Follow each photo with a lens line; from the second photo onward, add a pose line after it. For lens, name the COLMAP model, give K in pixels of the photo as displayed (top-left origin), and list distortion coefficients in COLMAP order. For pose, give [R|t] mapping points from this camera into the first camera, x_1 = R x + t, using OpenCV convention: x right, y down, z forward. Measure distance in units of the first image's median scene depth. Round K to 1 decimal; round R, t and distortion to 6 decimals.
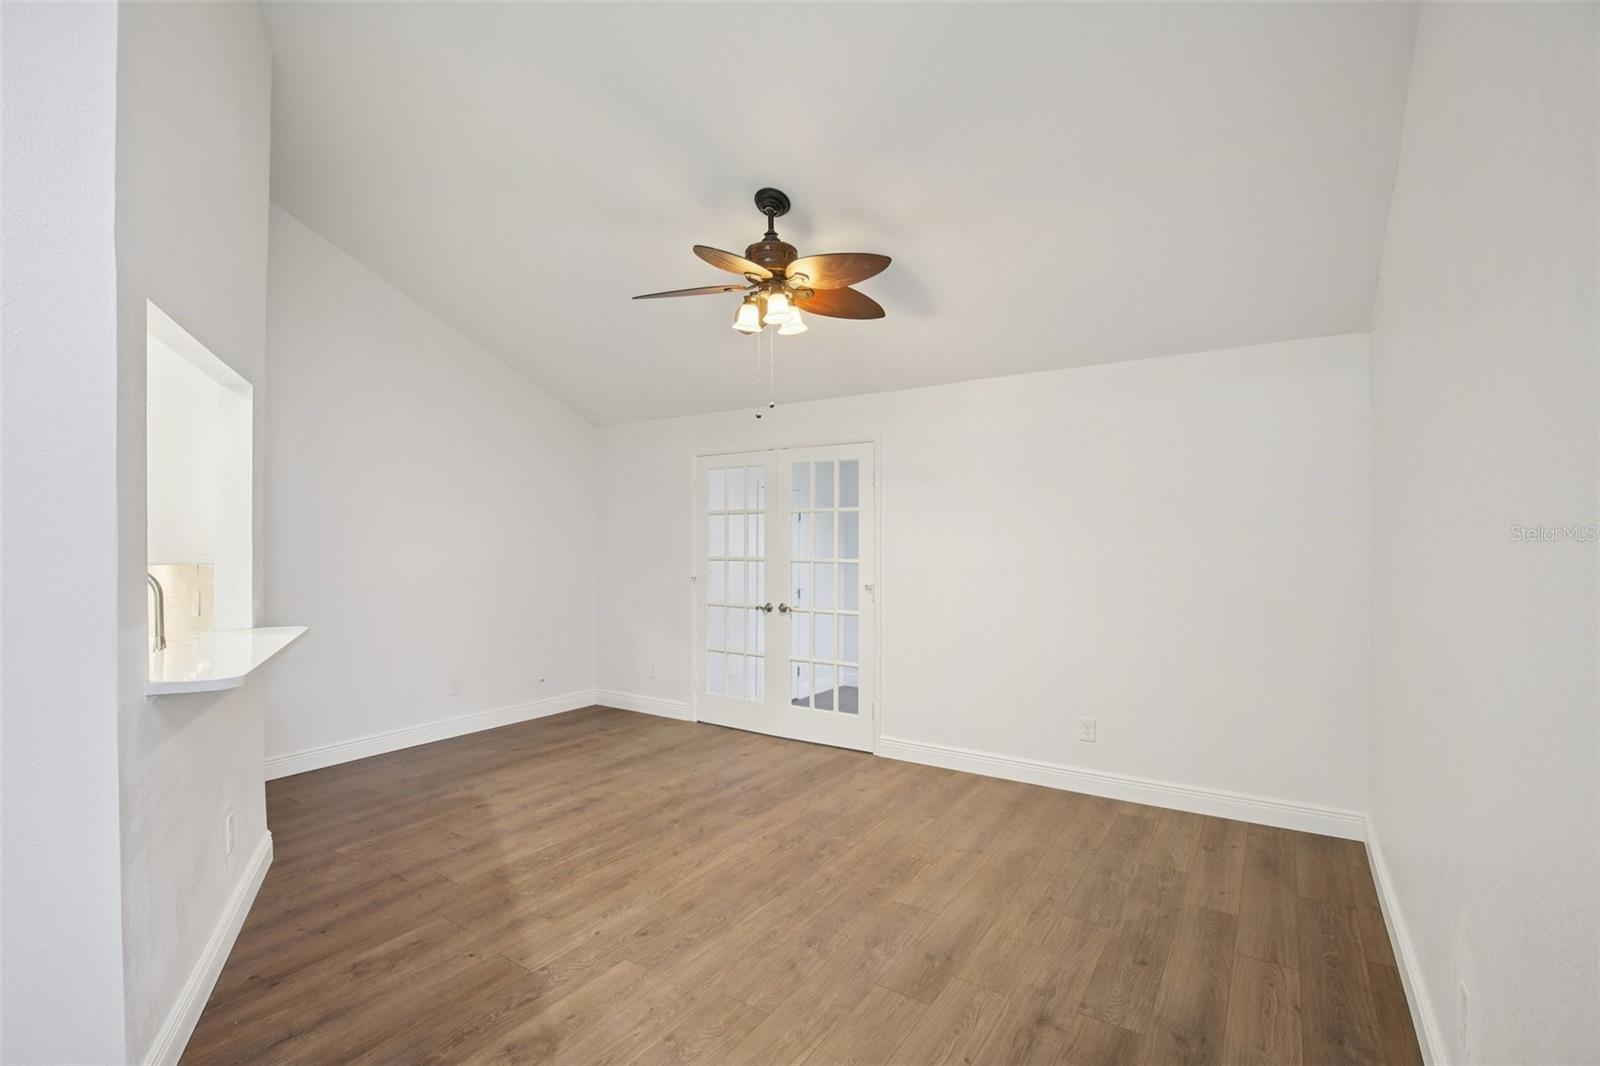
lens RADIAL K [[735.2, 0, 800.0], [0, 735.2, 533.0], [0, 0, 1]] dist [-0.028570, 0.001641]
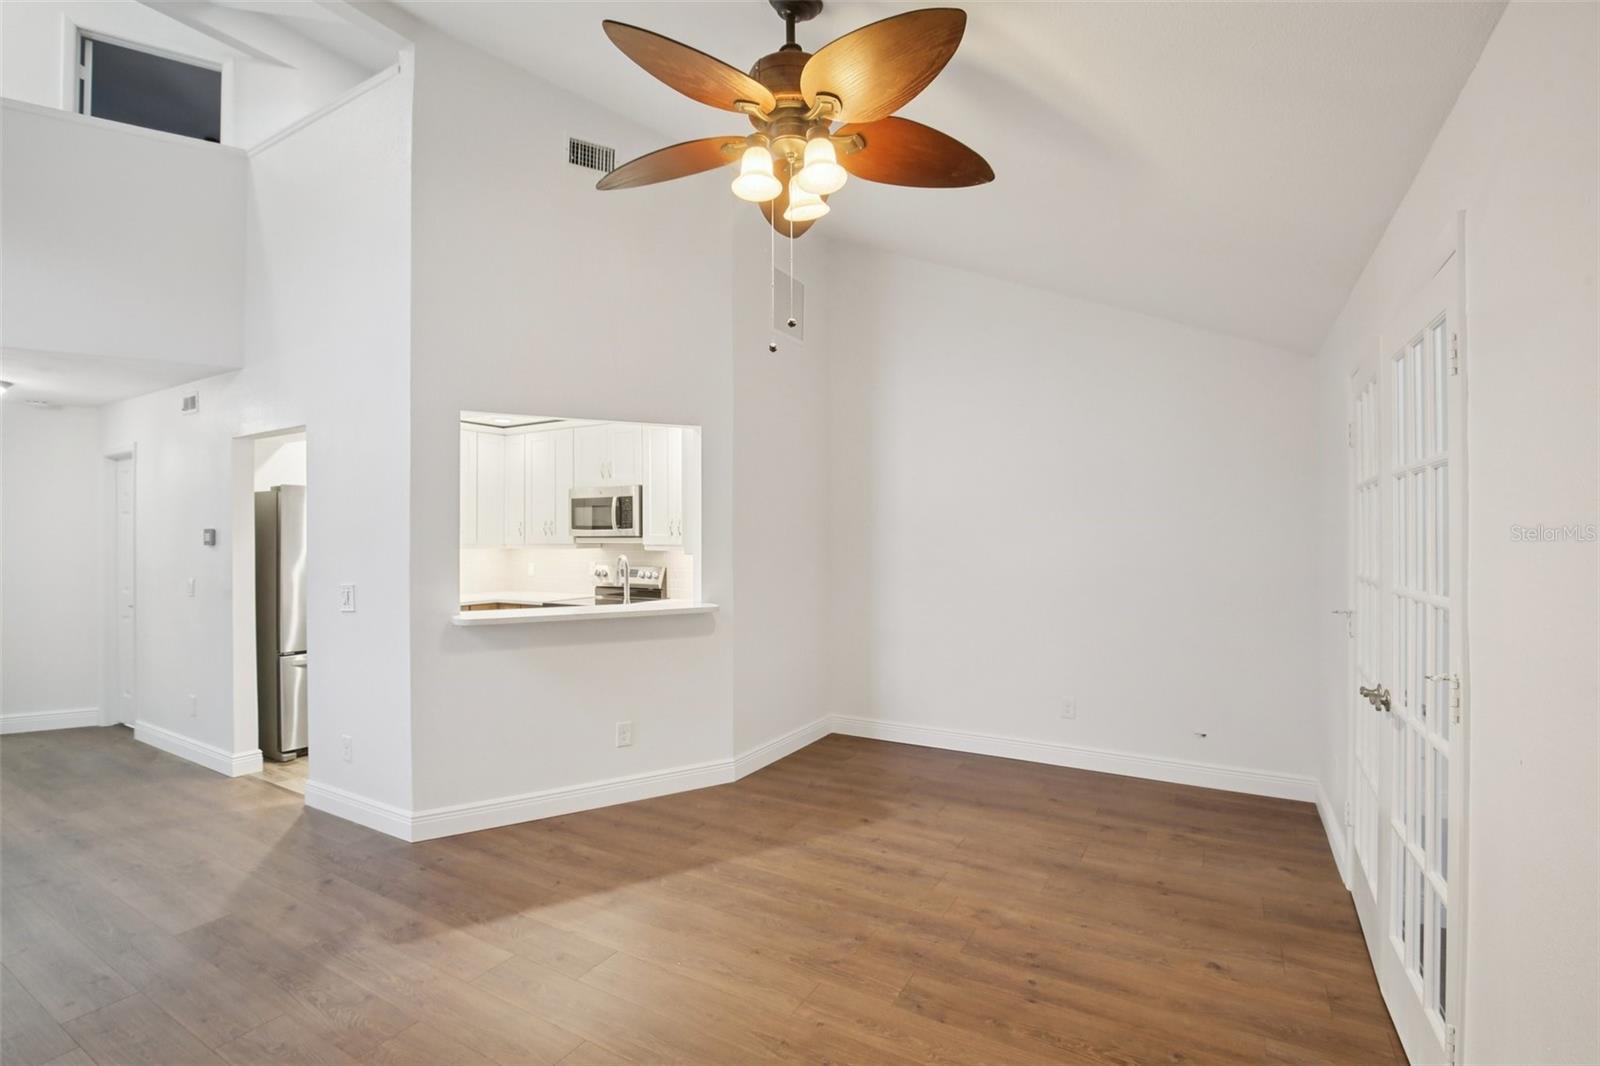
lens RADIAL K [[735.2, 0, 800.0], [0, 735.2, 533.0], [0, 0, 1]] dist [-0.028570, 0.001641]
pose [[0.060240, -0.004393, -0.998174, 0.497275], [0.008349, 0.999958, -0.003897, 0.002833], [0.998149, -0.008099, 0.060274, 0.838010]]
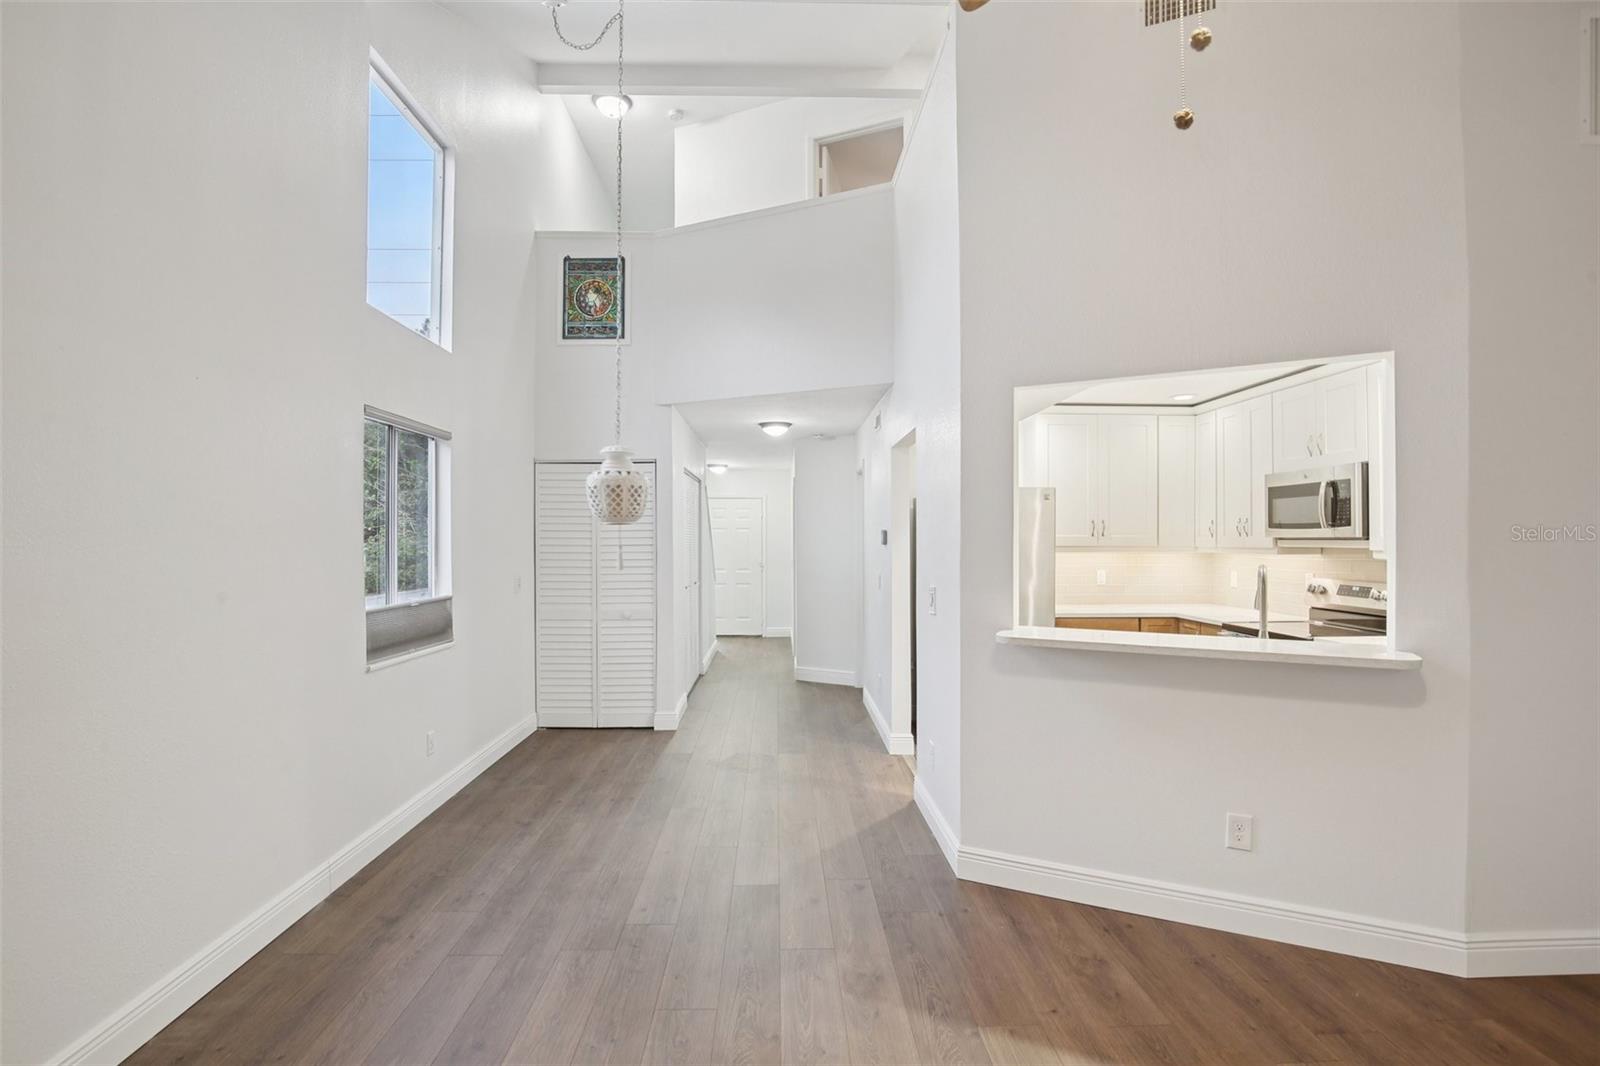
lens RADIAL K [[750.5, 0, 800.0], [0, 750.5, 533.0], [0, 0, 1]] dist [-0.019750, 0.000370]
pose [[-0.814757, -0.006633, -0.579765, 0.206517], [0.000625, 0.999924, -0.012319, 0.006335], [0.579803, -0.010399, -0.814691, 0.981137]]
